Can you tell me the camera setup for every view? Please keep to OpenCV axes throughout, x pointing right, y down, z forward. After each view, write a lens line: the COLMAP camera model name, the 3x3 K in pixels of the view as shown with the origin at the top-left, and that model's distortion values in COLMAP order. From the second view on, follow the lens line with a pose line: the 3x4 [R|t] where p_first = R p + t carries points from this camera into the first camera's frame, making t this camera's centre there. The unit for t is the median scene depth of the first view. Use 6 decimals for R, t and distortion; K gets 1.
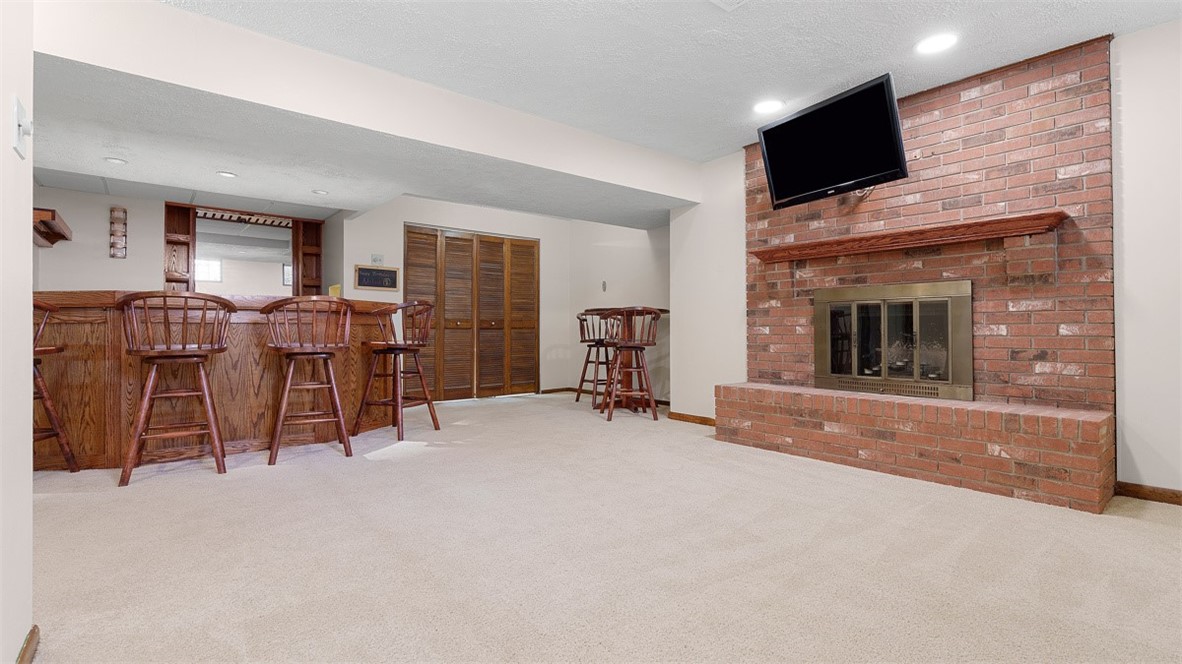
lens RADIAL K [[536.5, 0, 586.1], [0, 536.5, 325.0], [0, 0, 1]] dist [0.000263, 0.000768]
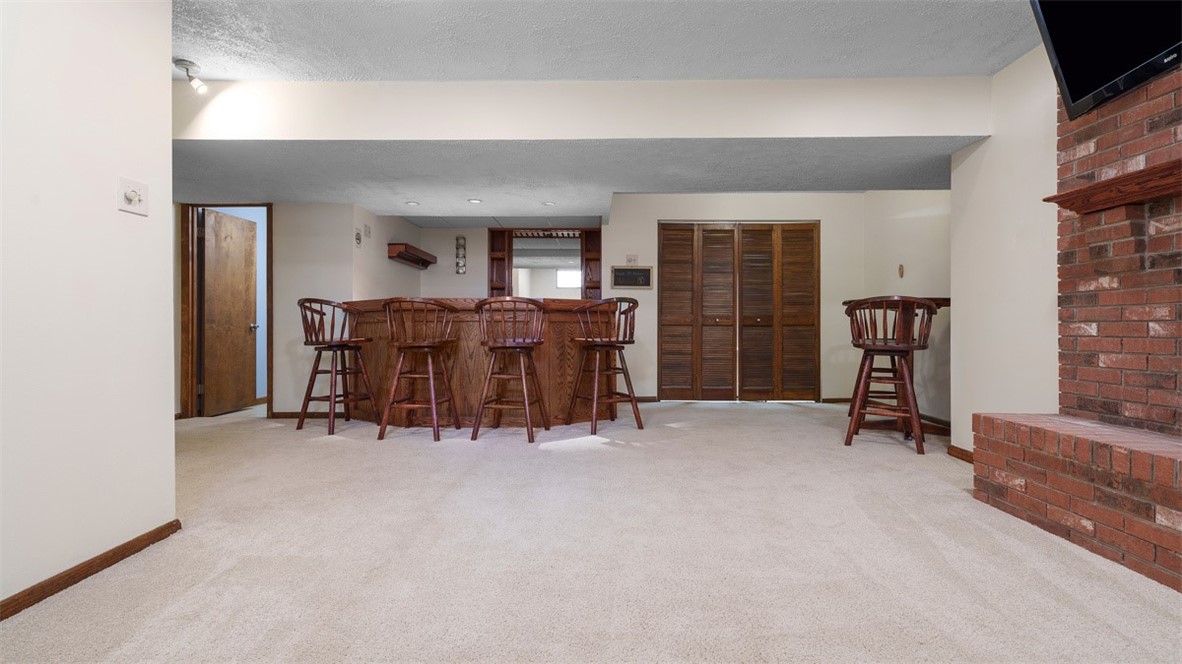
lens RADIAL K [[531.8, 0, 590.3], [0, 531.8, 327.6], [0, 0, 1]] dist [0.002139, 0.001163]
pose [[0.767474, 0.003078, -0.641072, 0.244378], [0.003724, 0.999950, 0.009258, 0.000669], [0.641069, -0.009493, 0.767425, 0.172538]]
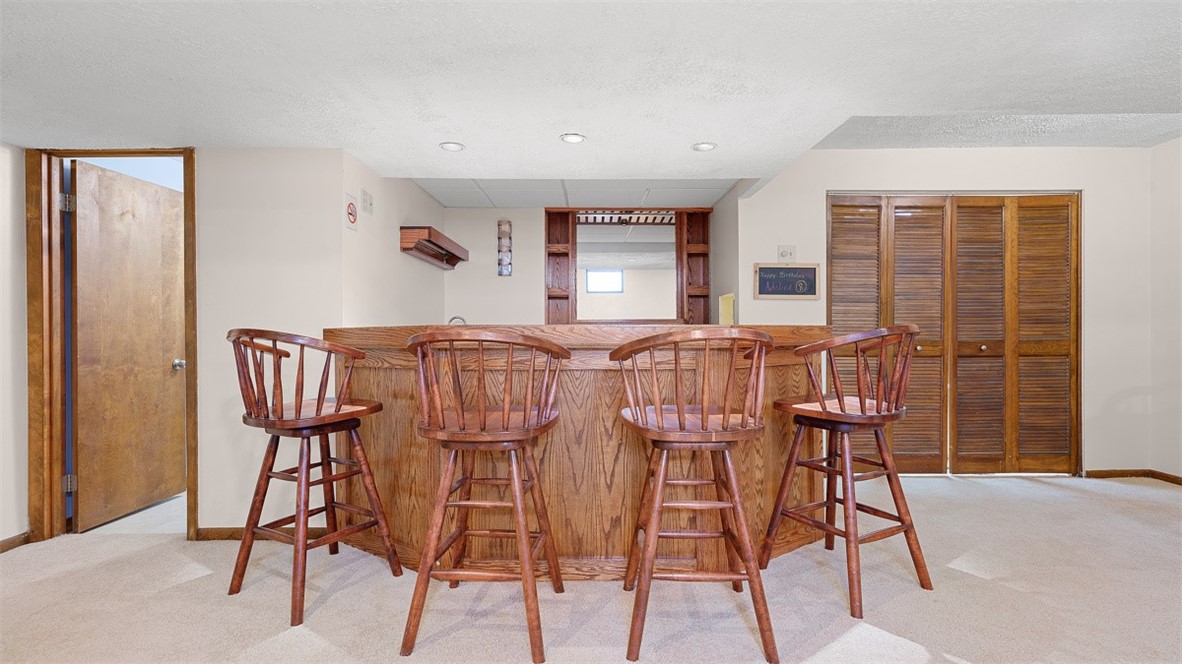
lens RADIAL K [[536.1, 0, 591.0], [0, 536.1, 332.0], [0, 0, 1]] dist [0.001854, -0.000165]
pose [[0.775769, 0.002180, -0.631013, -0.181811], [0.007377, 0.999894, 0.012524, -0.039789], [0.630974, -0.014371, 0.775671, 0.382071]]
